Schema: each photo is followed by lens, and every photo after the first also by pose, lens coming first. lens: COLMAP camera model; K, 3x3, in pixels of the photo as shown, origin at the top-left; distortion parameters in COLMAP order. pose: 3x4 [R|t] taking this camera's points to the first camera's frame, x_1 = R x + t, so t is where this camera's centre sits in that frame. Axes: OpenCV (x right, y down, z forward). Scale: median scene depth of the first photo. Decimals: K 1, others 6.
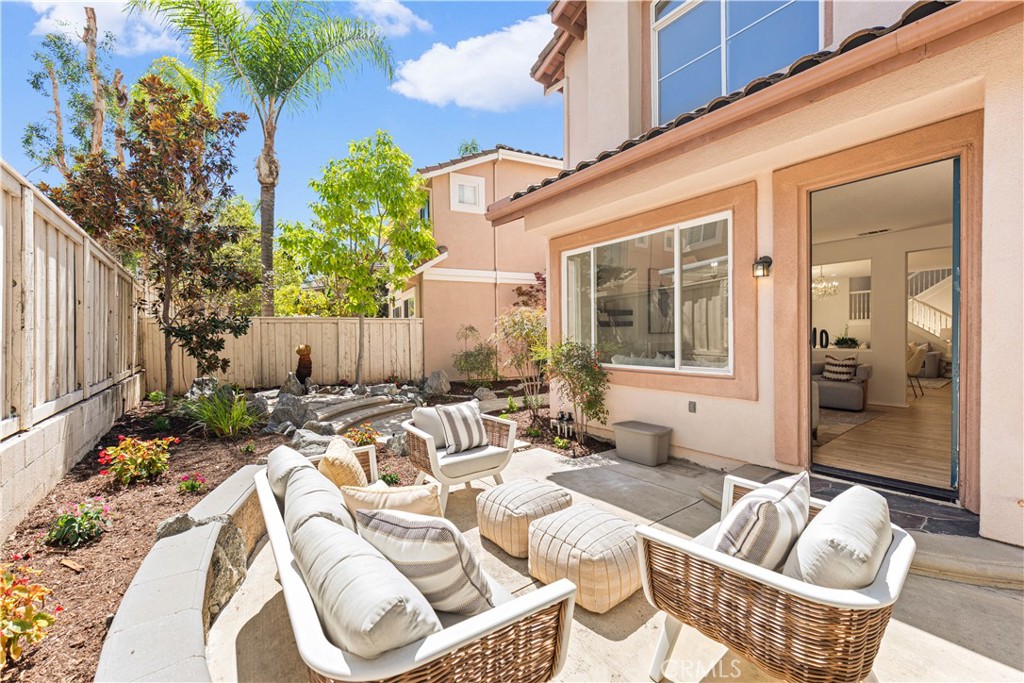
lens RADIAL K [[411.3, 0, 514.5], [0, 411.3, 342.3], [0, 0, 1]] dist [-0.004218, -0.000233]
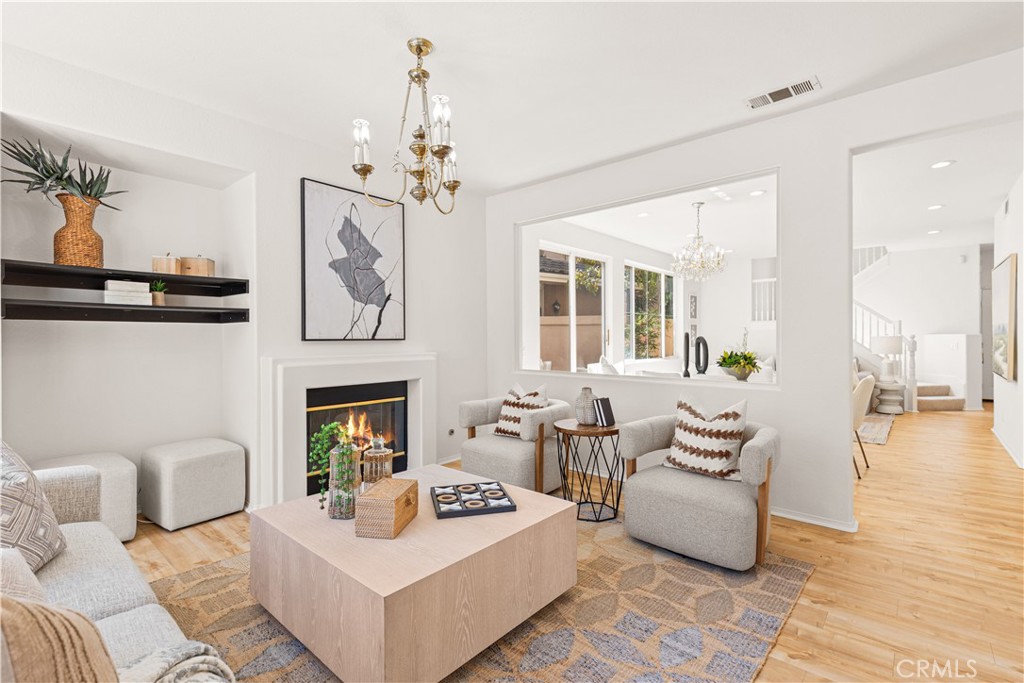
lens RADIAL K [[463.1, 0, 517.2], [0, 463.1, 338.7], [0, 0, 1]] dist [0.005197, 0.000344]
pose [[0.980227, 0.014435, 0.197348, 0.360079], [-0.012812, 0.999873, -0.009498, -0.017992], [-0.197460, 0.006781, 0.980287, 0.410580]]
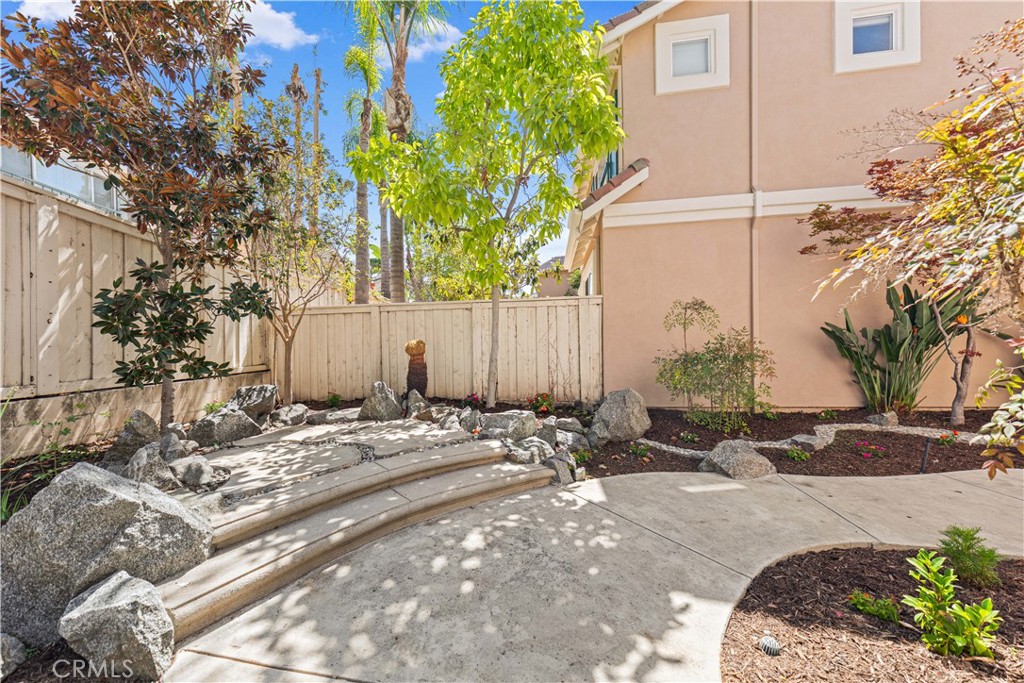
lens RADIAL K [[360.3, 0, 501.8], [0, 360.3, 352.3], [0, 0, 1]] dist [0.006632, -0.000211]
pose [[0.838710, 0.008903, -0.544506, -0.072623], [-0.001779, 0.999906, 0.013609, 0.017920], [0.544576, -0.010445, 0.838646, 0.561362]]
